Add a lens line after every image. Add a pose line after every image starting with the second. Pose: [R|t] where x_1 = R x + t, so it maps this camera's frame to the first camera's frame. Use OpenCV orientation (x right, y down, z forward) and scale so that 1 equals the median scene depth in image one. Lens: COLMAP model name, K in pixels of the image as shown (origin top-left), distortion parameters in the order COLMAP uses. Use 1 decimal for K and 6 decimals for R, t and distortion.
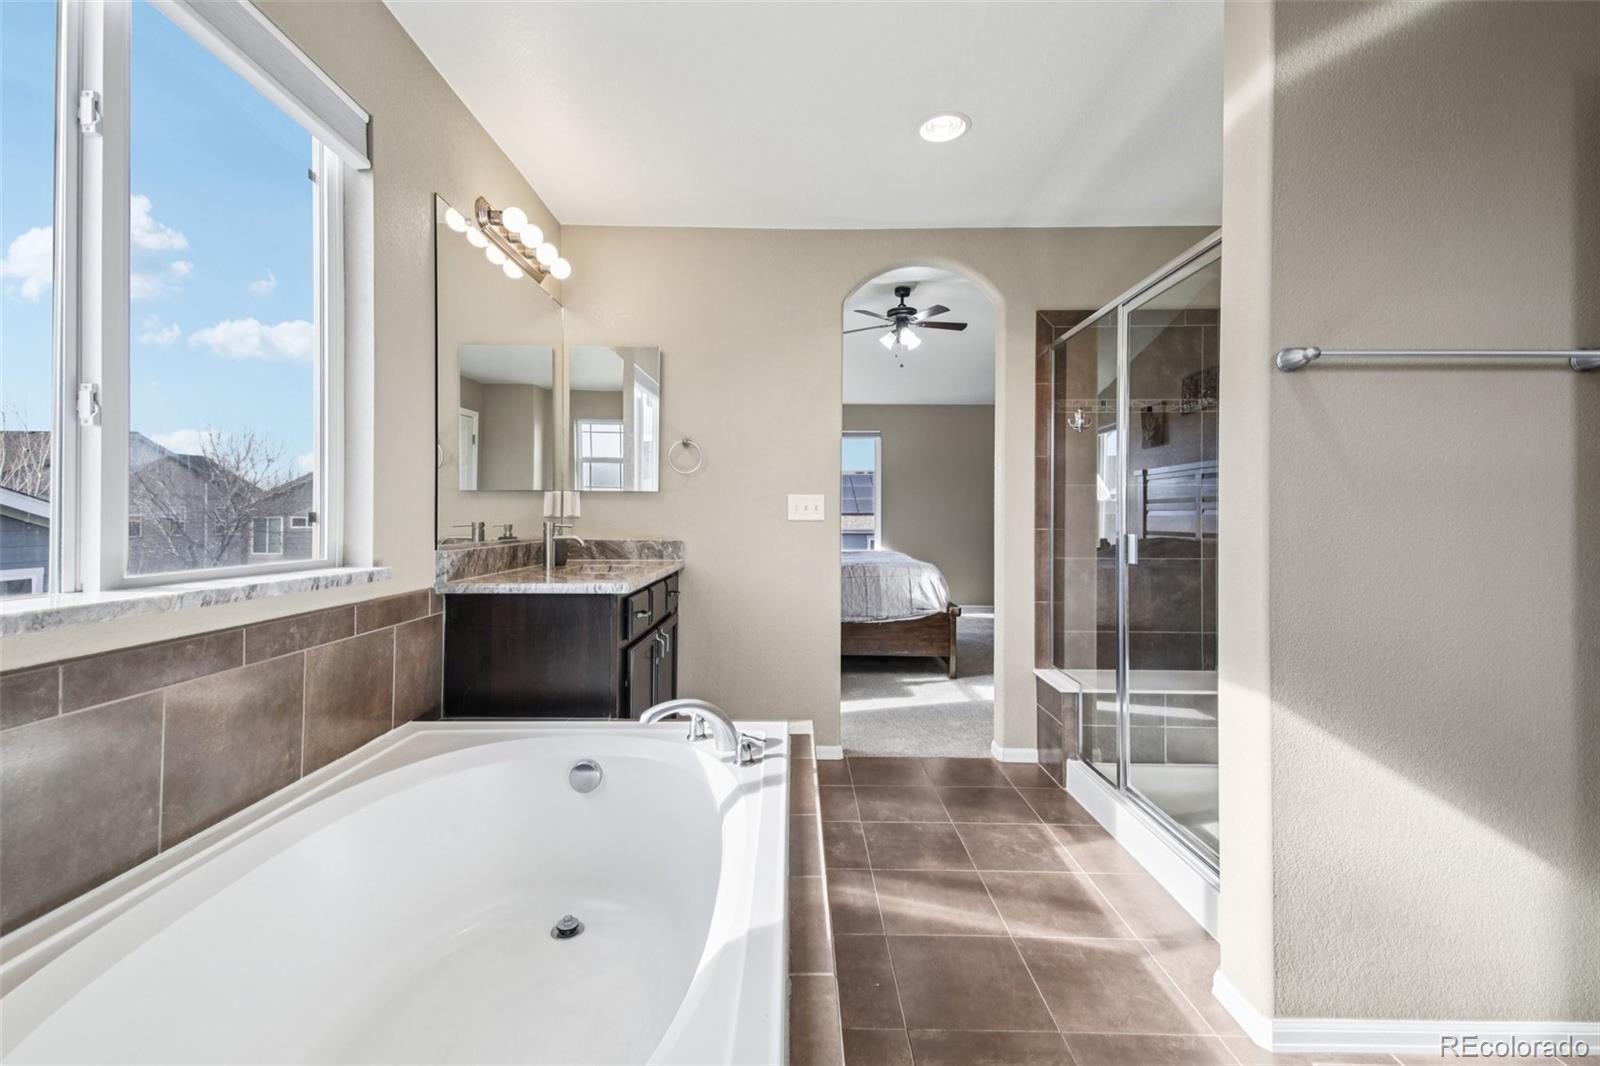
lens RADIAL K [[683.4, 0, 795.8], [0, 683.4, 522.1], [0, 0, 1]] dist [0.062685, -0.021526]
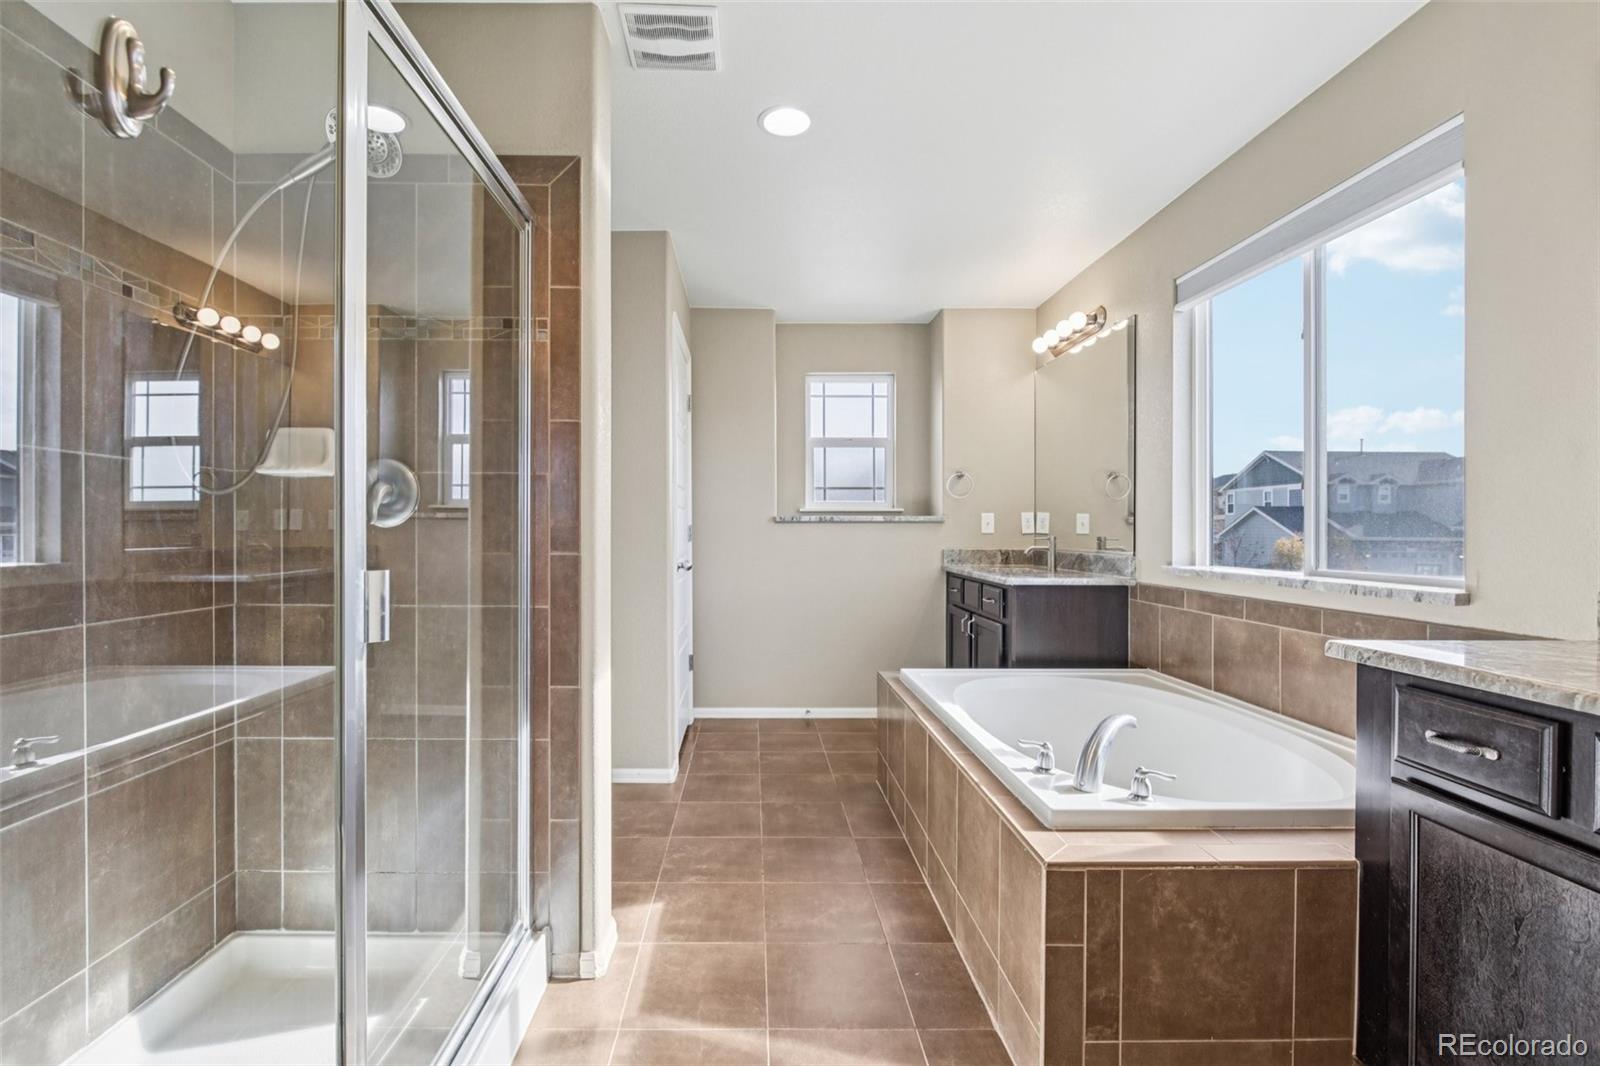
lens RADIAL K [[720.5, 0, 762.4], [0, 720.5, 553.4], [0, 0, 1]] dist [-0.001205, -0.000471]
pose [[-0.999887, -0.004648, -0.014285, 0.308699], [-0.005210, 0.999202, 0.039601, -0.017820], [0.014089, 0.039671, -0.999113, 1.742821]]
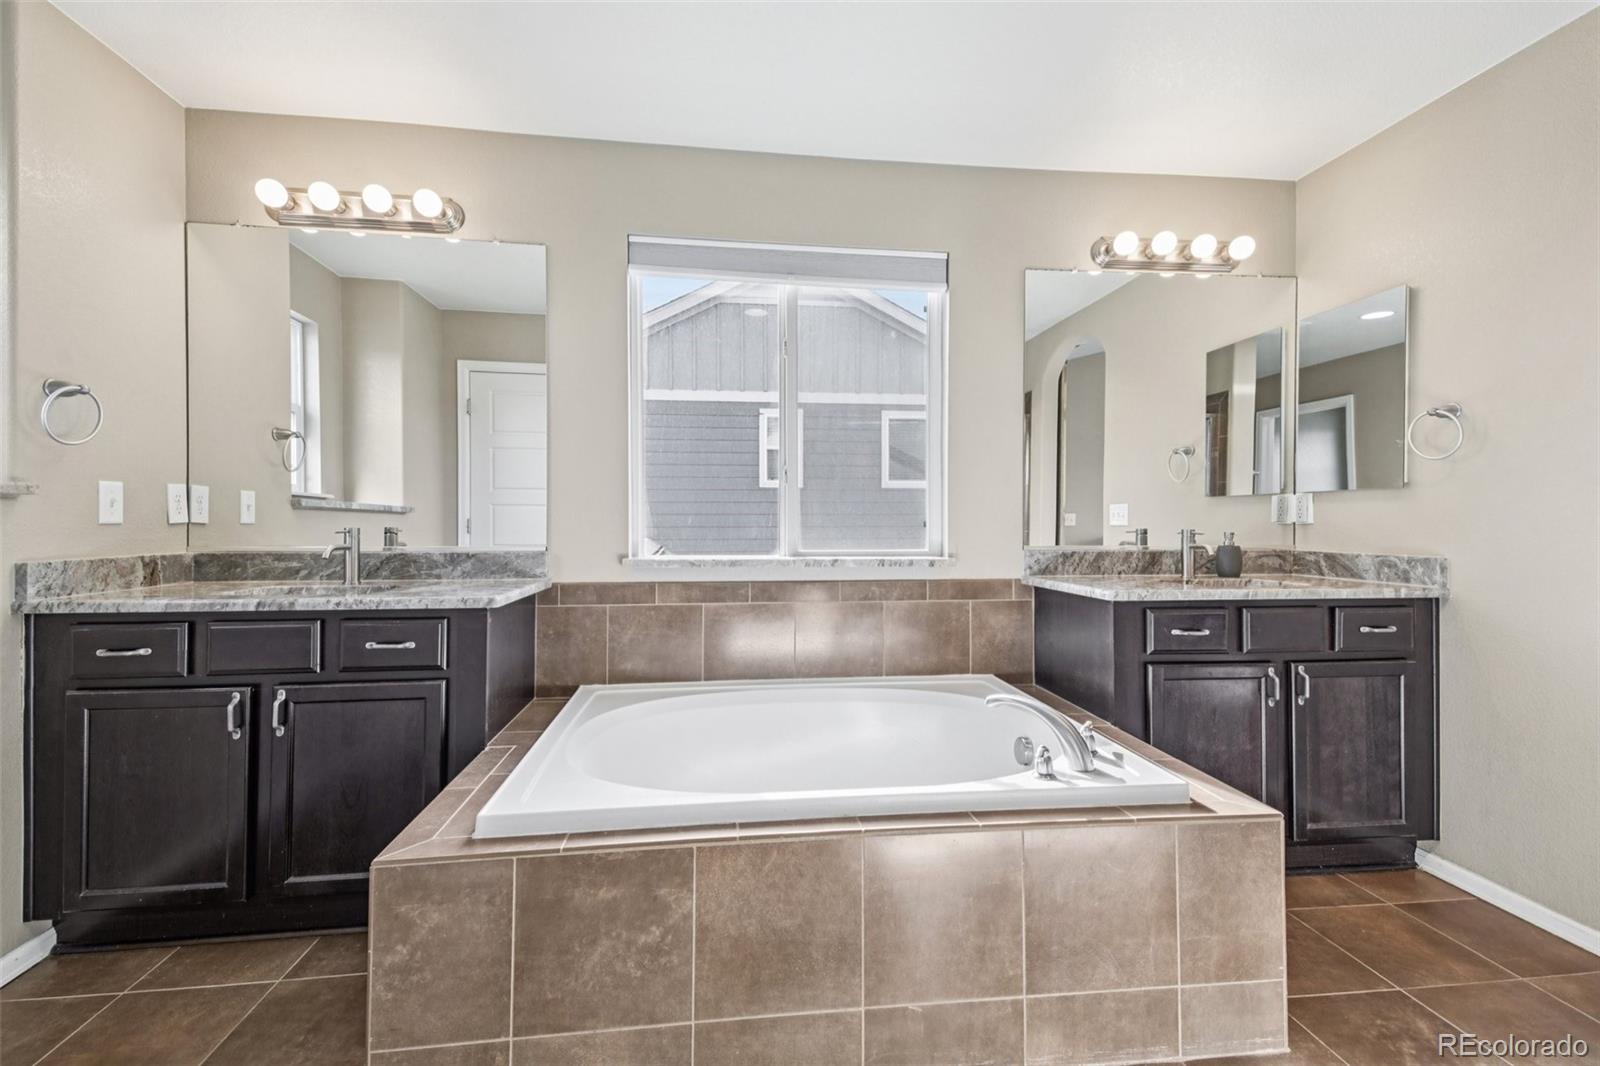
lens RADIAL K [[683.4, 0, 795.8], [0, 683.4, 522.1], [0, 0, 1]] dist [0.062685, -0.021526]
pose [[0.117428, -0.004471, -0.993071, 0.713023], [-0.007572, 0.999957, -0.005397, 0.000295], [0.993053, 0.008153, 0.117389, 0.457221]]
